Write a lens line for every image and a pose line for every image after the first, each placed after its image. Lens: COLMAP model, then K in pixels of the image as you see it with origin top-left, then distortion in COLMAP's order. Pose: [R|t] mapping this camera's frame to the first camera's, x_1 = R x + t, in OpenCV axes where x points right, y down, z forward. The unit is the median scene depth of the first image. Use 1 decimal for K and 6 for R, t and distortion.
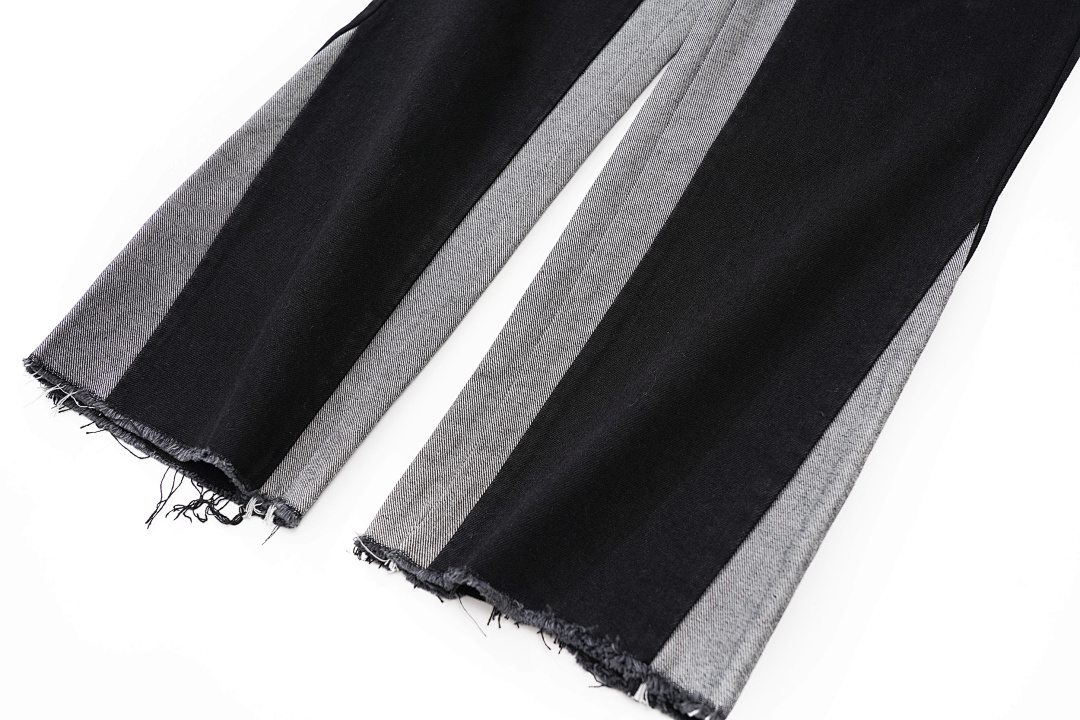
lens RADIAL K [[1059.7, 0, 540.0], [0, 1059.7, 360.0], [0, 0, 1]] dist [0.011398, 0.002160]
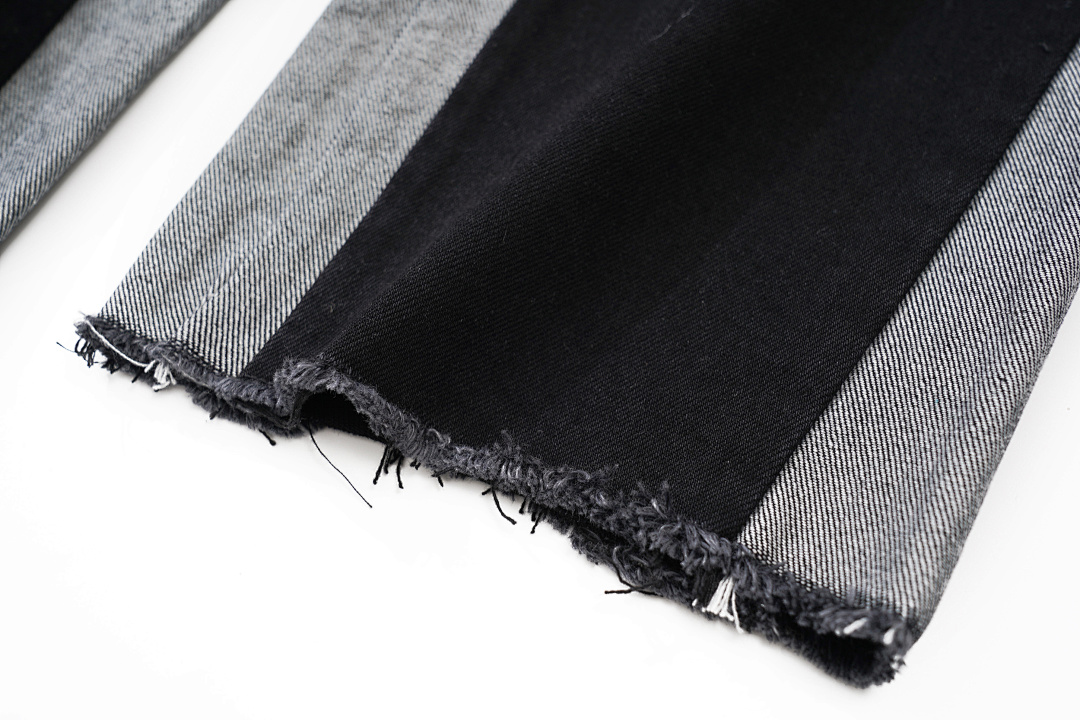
lens RADIAL K [[1428.7, 0, 540.0], [0, 1428.7, 360.0], [0, 0, 1]] dist [0.016388, 0.062806]
pose [[0.995680, -0.028816, 0.088264, -0.031301], [0.025532, 0.998947, 0.038113, 0.177209], [-0.089269, -0.035695, 0.995368, 0.382633]]
